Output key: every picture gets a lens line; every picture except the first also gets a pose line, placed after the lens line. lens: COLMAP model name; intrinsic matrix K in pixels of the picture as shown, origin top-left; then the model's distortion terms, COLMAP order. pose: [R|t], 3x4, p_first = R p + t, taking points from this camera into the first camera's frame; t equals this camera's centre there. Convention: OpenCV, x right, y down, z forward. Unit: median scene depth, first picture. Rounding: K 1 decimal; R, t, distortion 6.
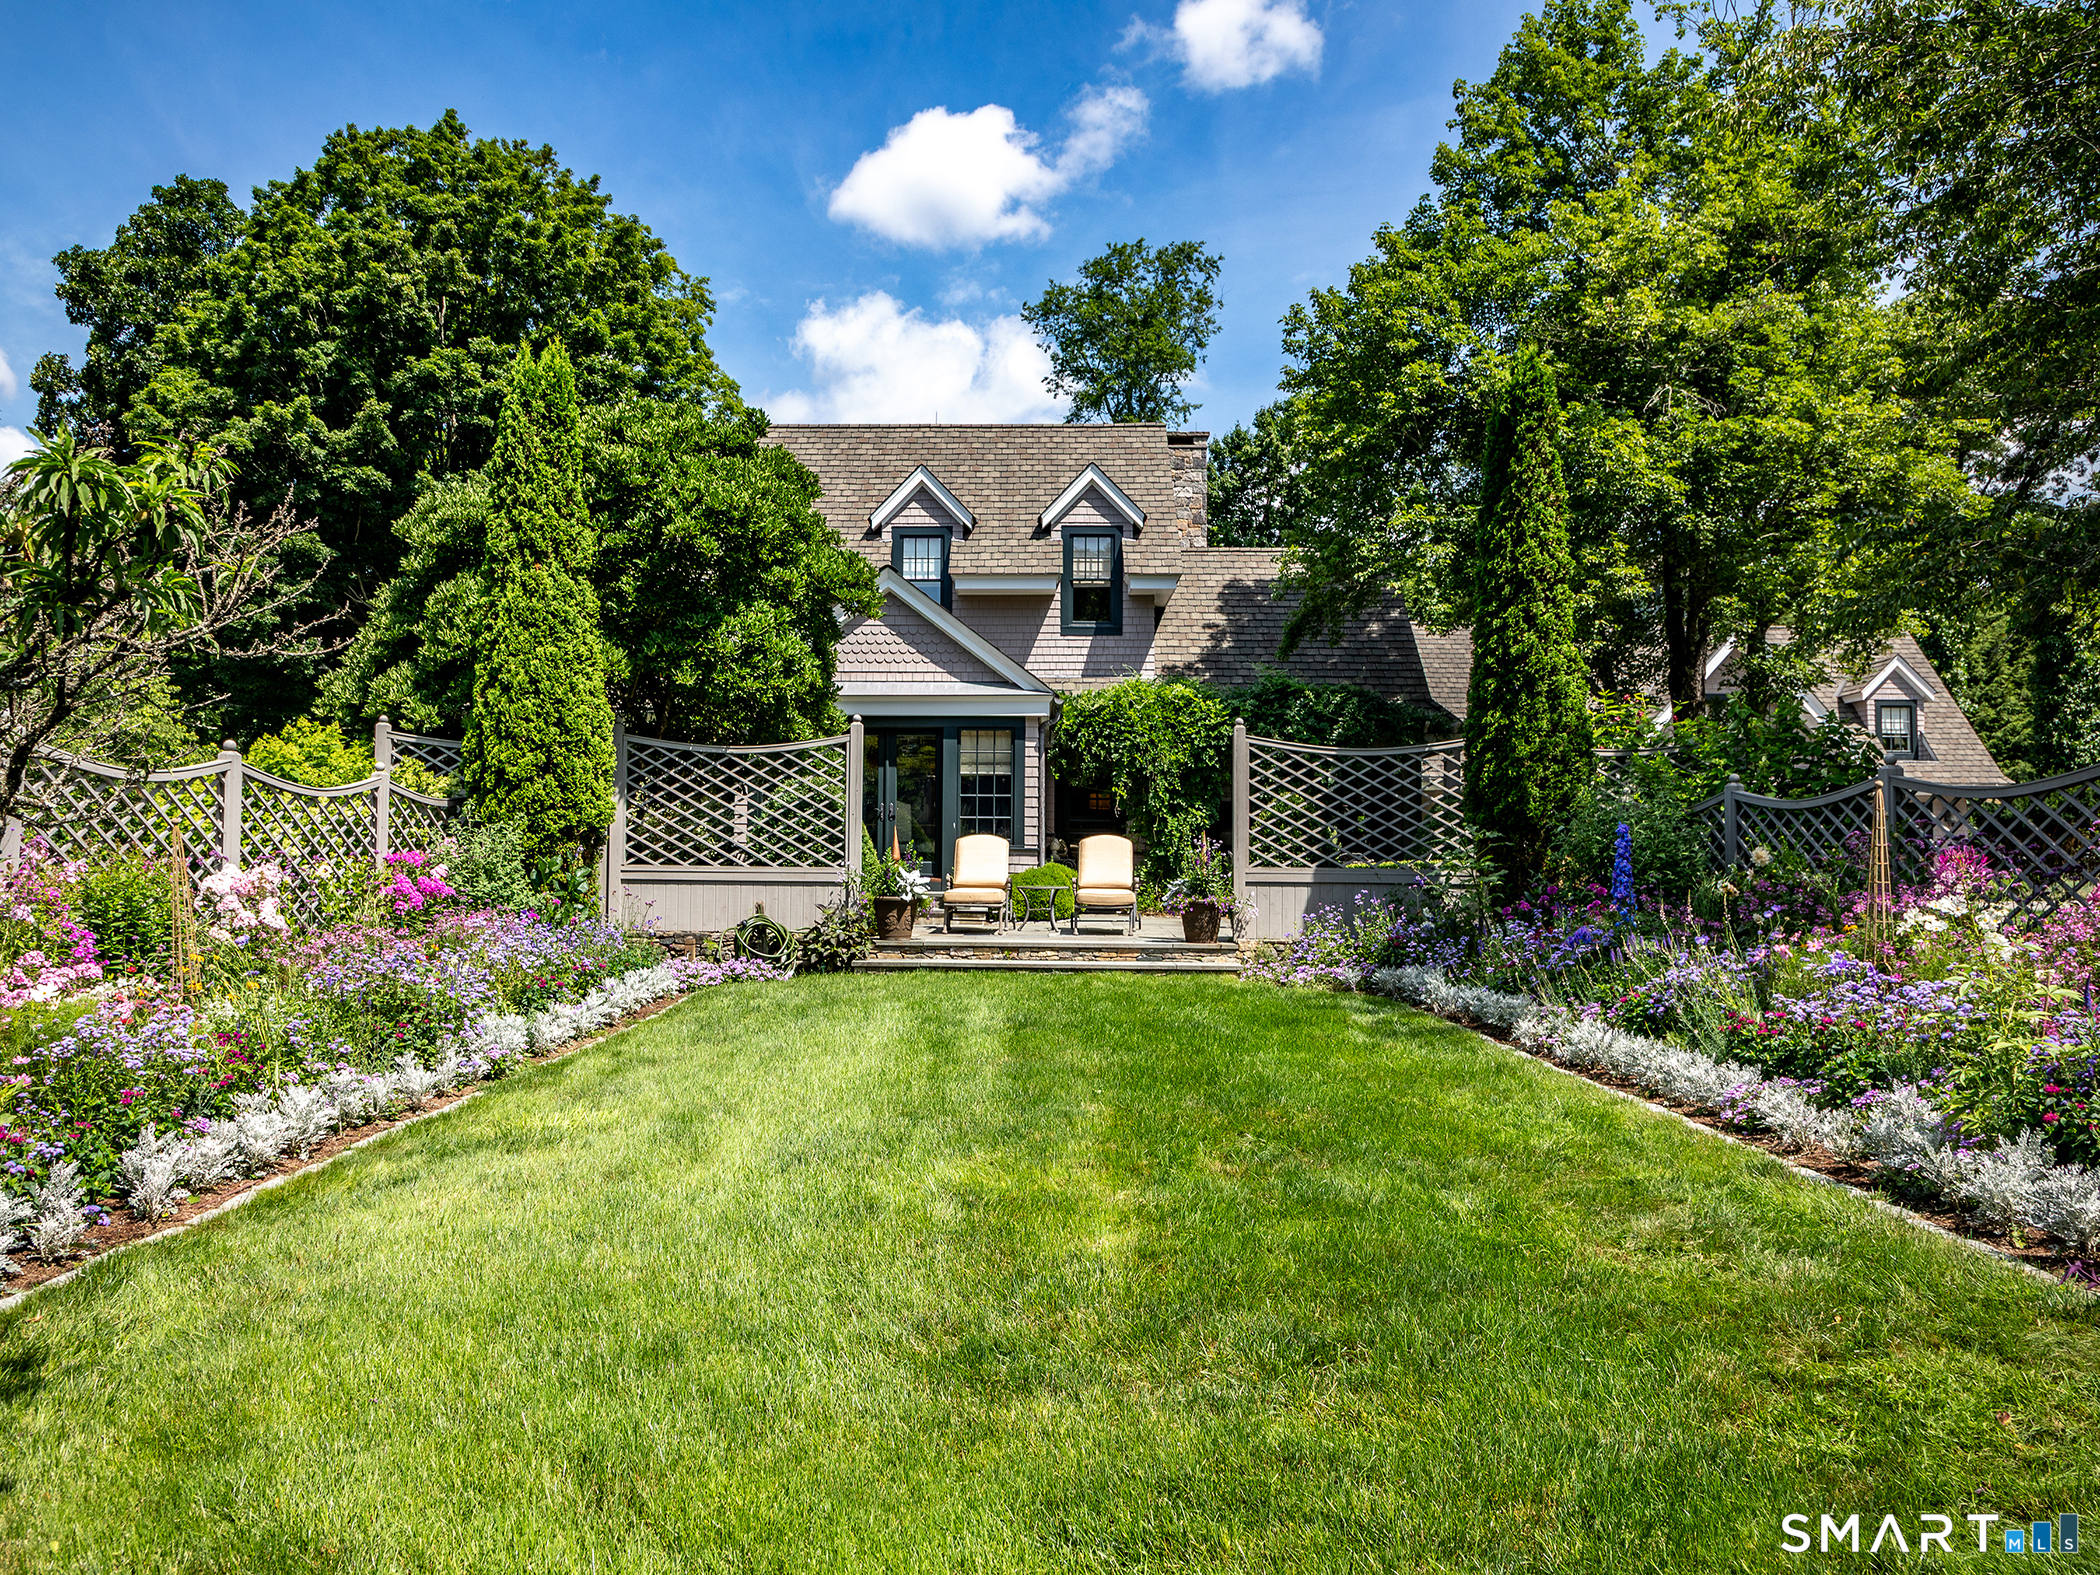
lens RADIAL K [[1490.4, 0, 1050.8], [0, 1490.4, 769.8], [0, 0, 1]] dist [-0.030538, -0.019520]
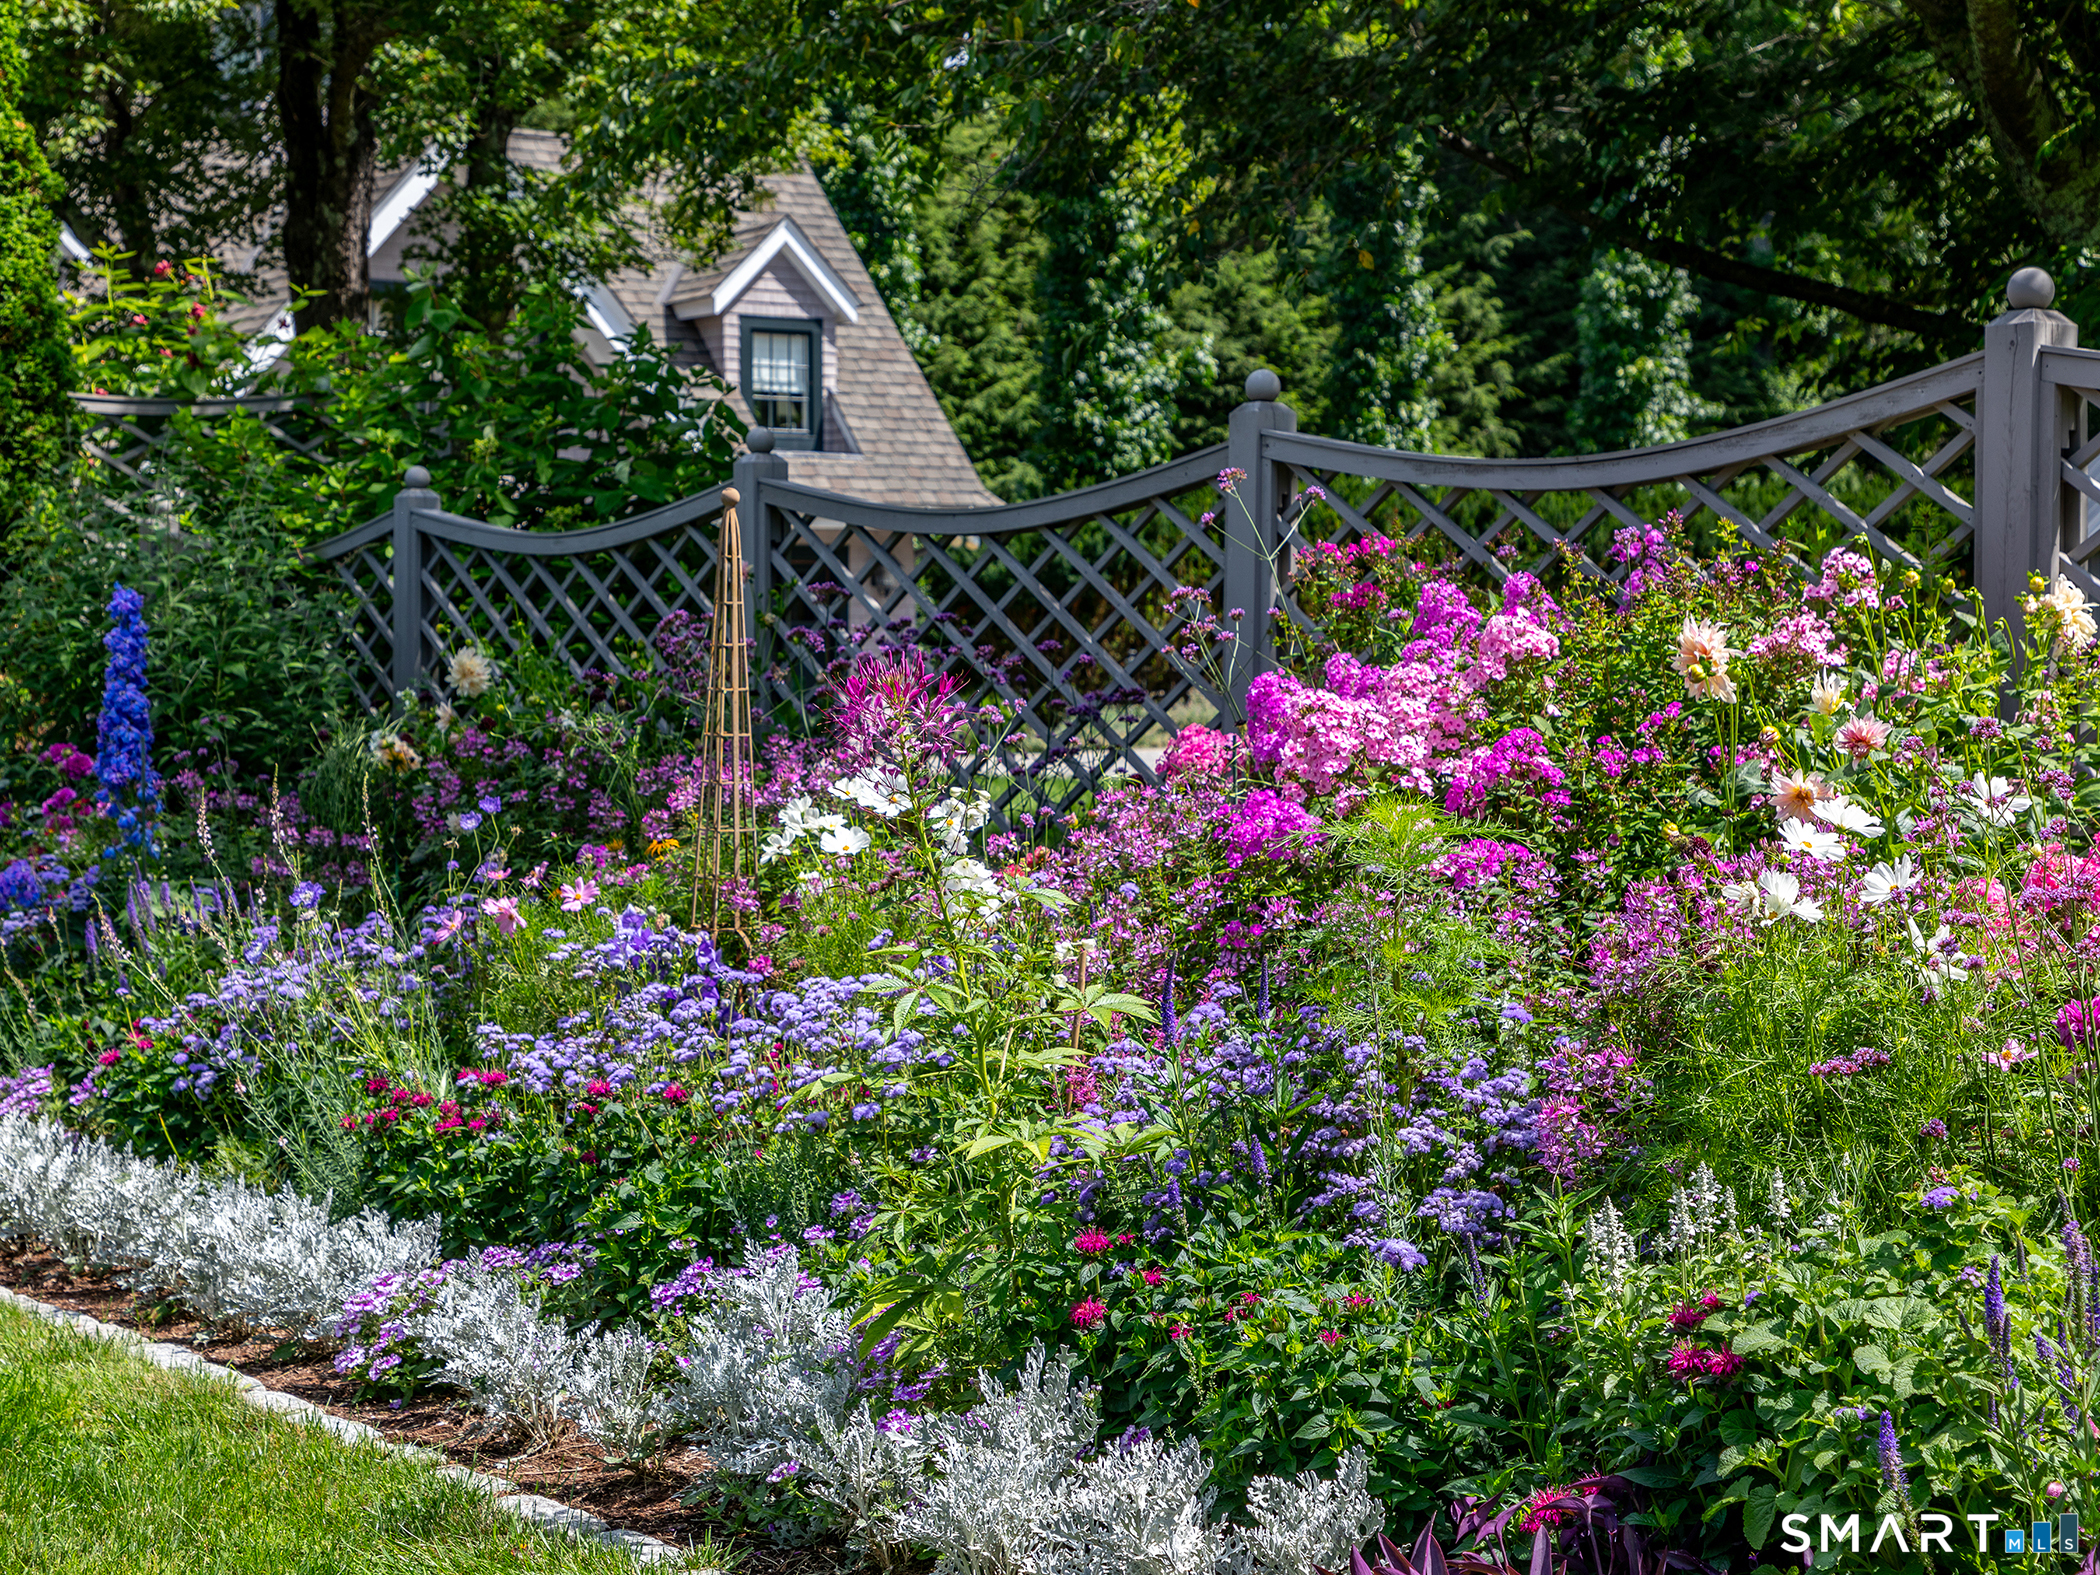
lens RADIAL K [[3441.2, 0, 1049.3], [0, 3441.2, 785.8], [0, 0, 1]] dist [0.268029, 0.000000]
pose [[0.827274, -0.032053, 0.560884, 0.092511], [-0.020414, 0.995997, 0.087029, 0.004480], [-0.561428, -0.083447, 0.823308, 0.148869]]
